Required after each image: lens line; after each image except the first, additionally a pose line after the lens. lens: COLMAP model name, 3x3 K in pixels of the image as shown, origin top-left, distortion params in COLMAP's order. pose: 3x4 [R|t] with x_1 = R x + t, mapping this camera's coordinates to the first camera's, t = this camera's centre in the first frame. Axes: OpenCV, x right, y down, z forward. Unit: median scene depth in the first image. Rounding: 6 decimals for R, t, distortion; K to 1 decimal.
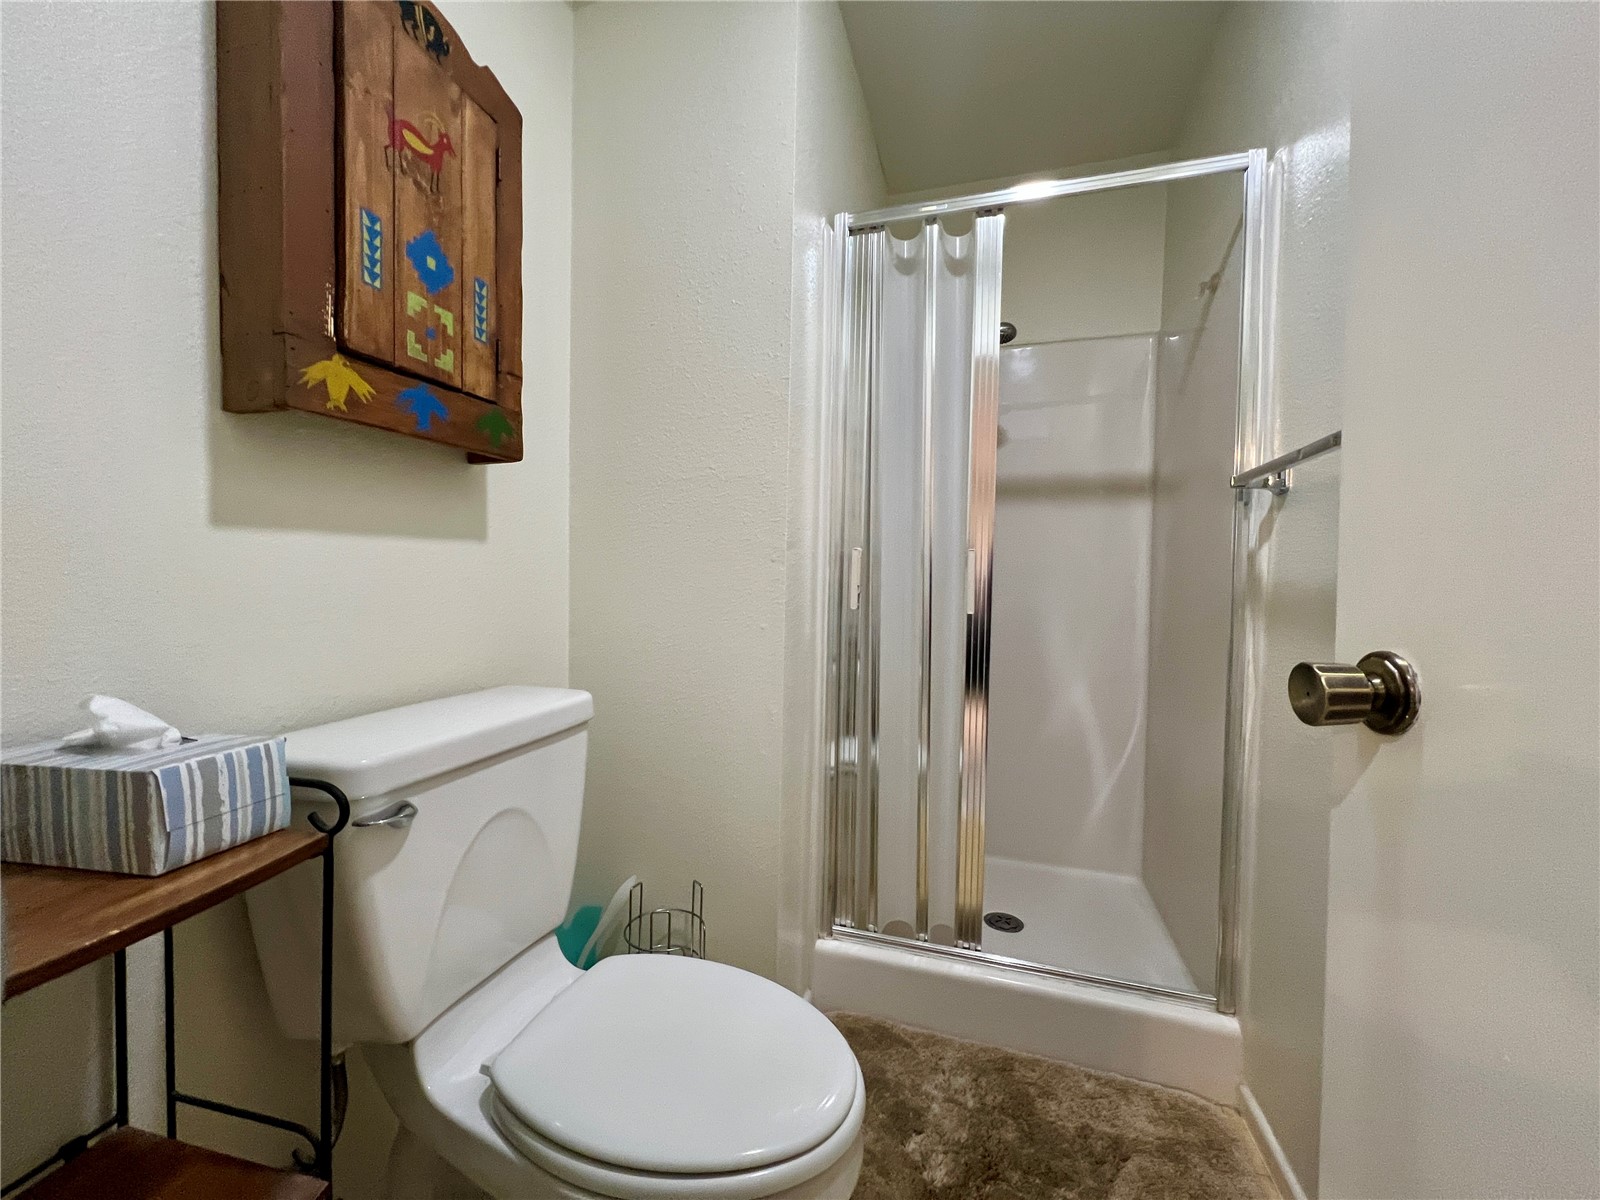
lens RADIAL K [[633.8, 0, 804.5], [0, 633.8, 601.3], [0, 0, 1]] dist [-0.002200, -0.000340]
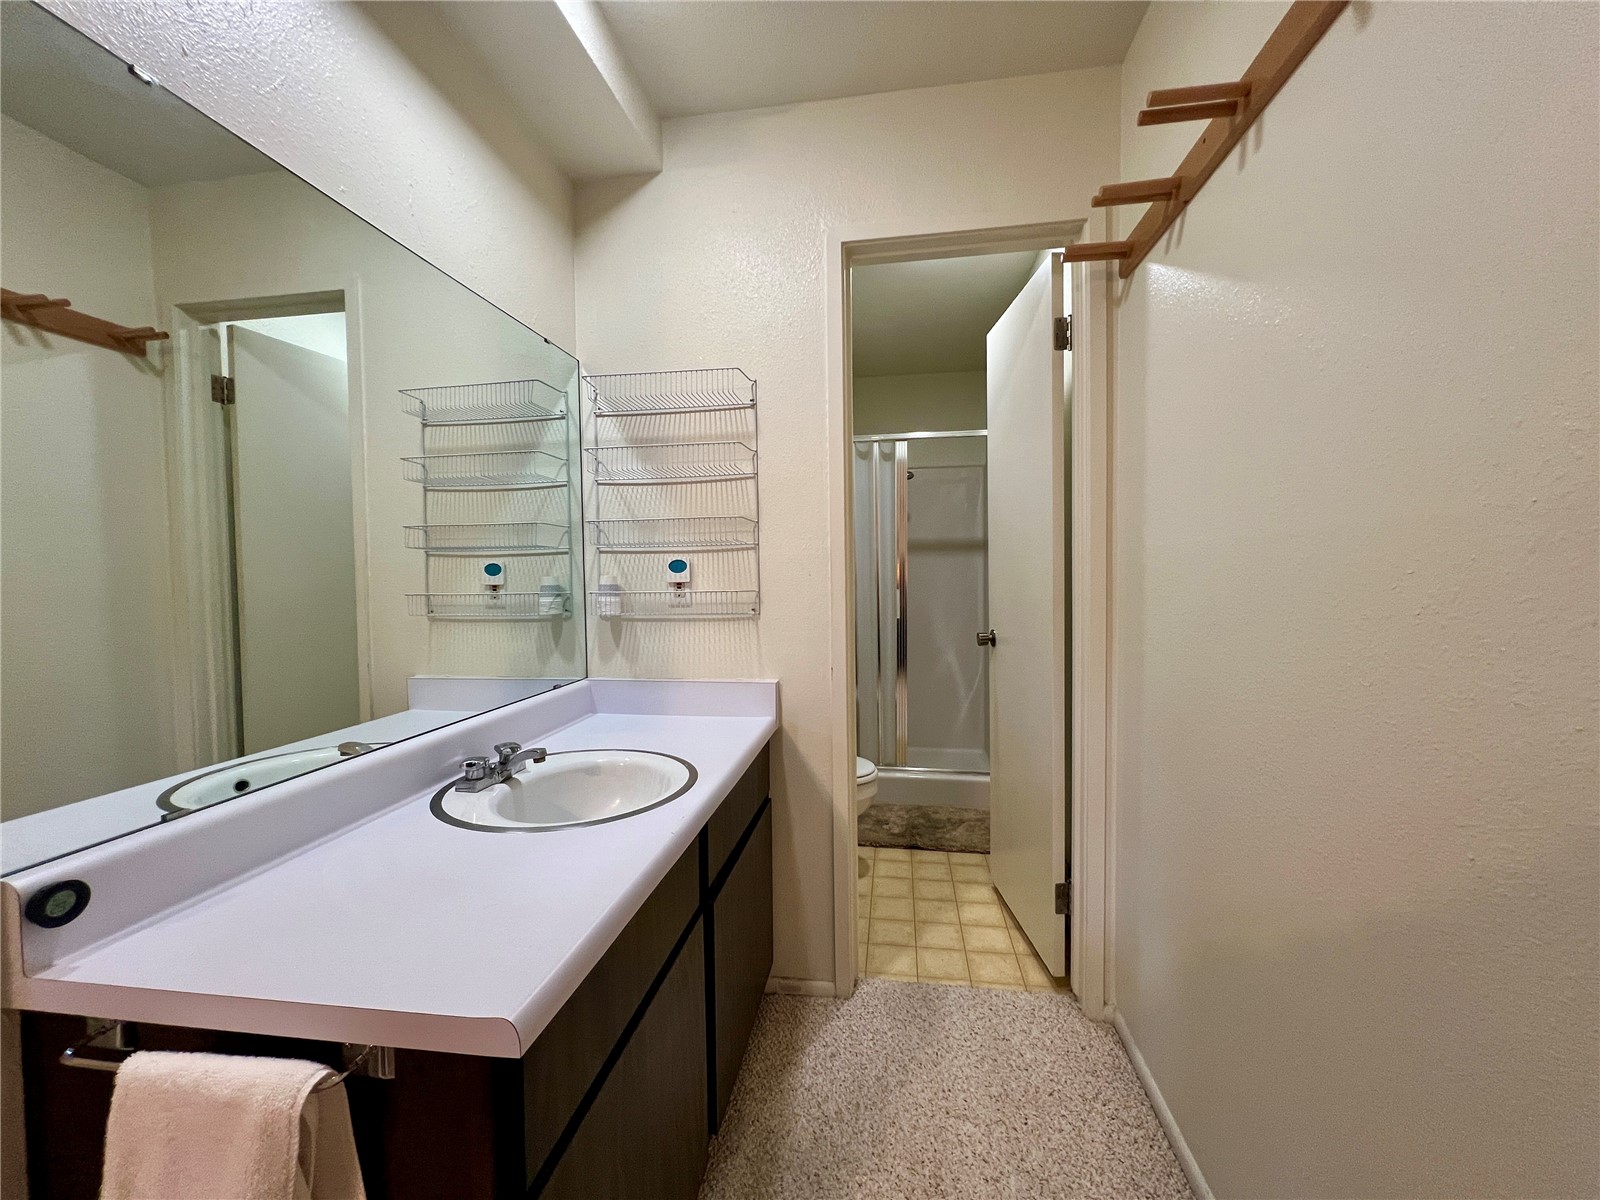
lens RADIAL K [[633.8, 0, 794.3], [0, 633.8, 597.7], [0, 0, 1]] dist [-0.002200, -0.000340]
pose [[0.992715, -0.030783, 0.116484, -0.412661], [0.031391, 0.999501, -0.003391, -0.071229], [-0.116322, 0.007023, 0.993187, -1.347743]]
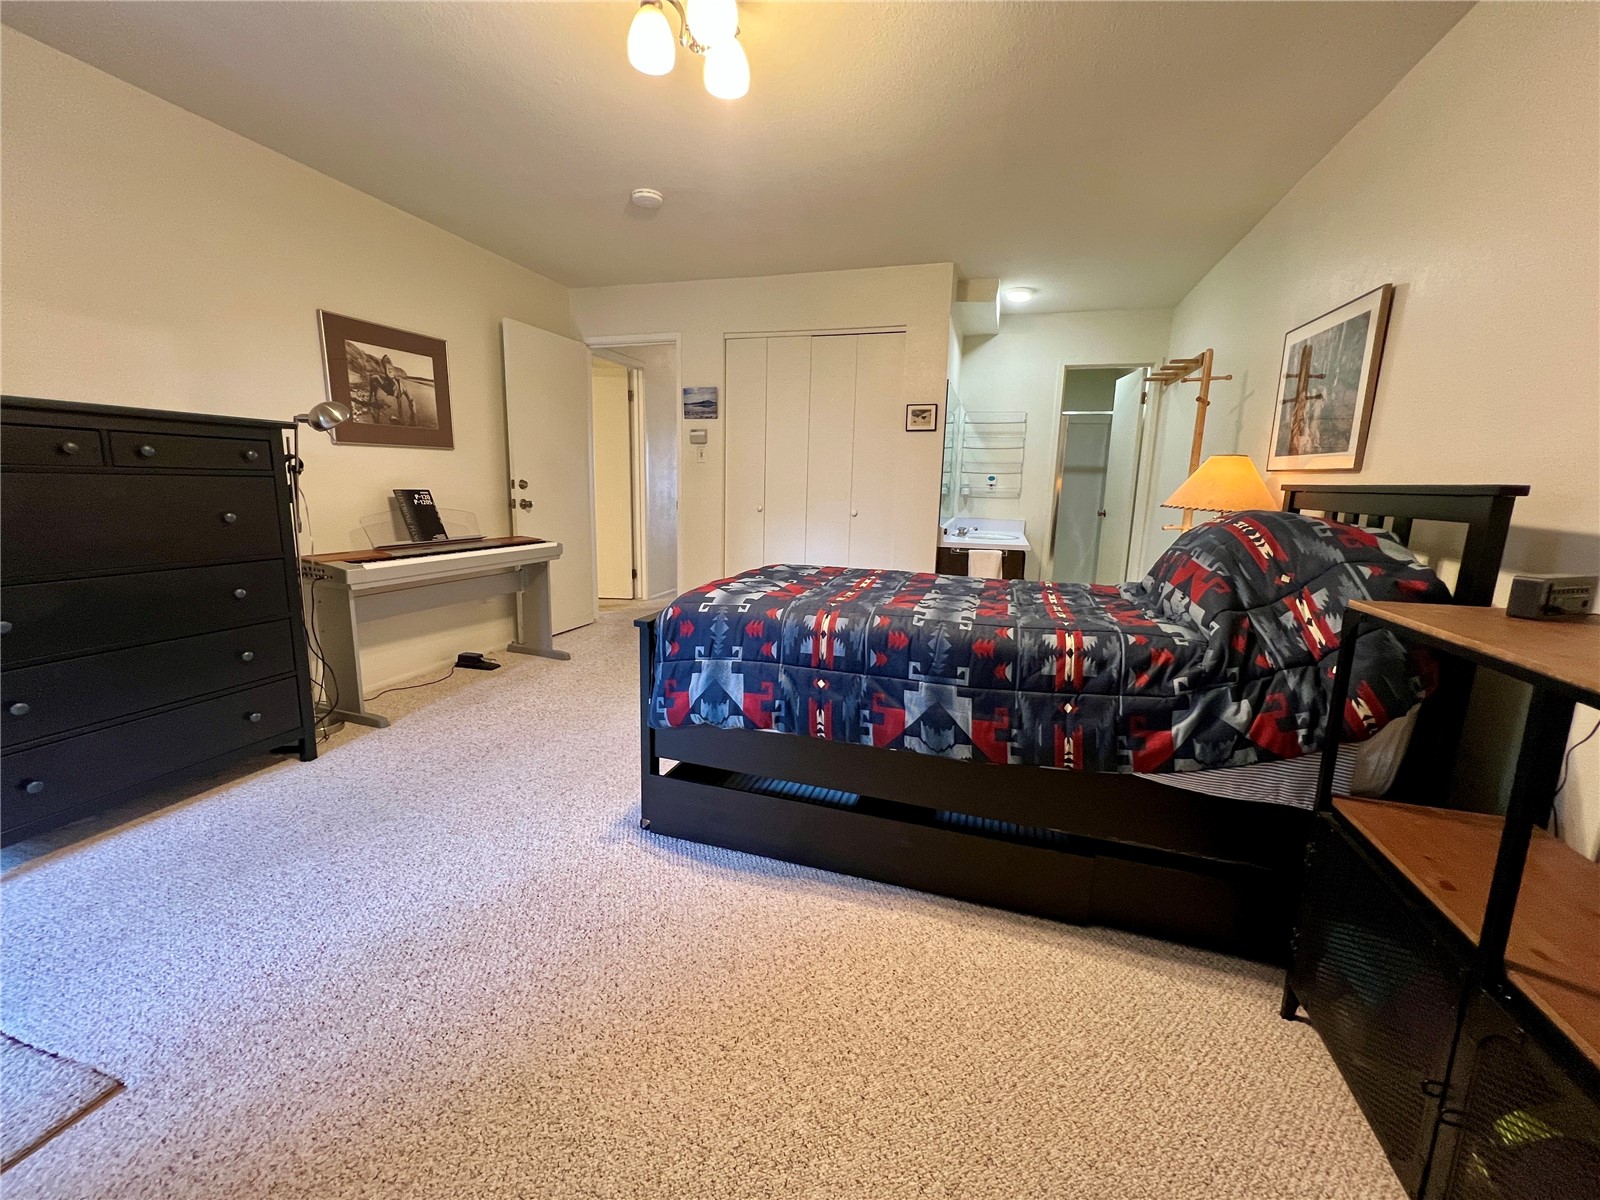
lens RADIAL K [[633.8, 0, 804.4], [0, 633.8, 594.0], [0, 0, 1]] dist [-0.002200, -0.000340]
pose [[0.999692, 0.016199, -0.018801, -1.693181], [-0.013468, 0.990445, 0.137246, 0.043258], [0.020844, -0.136950, 0.990359, -4.224567]]
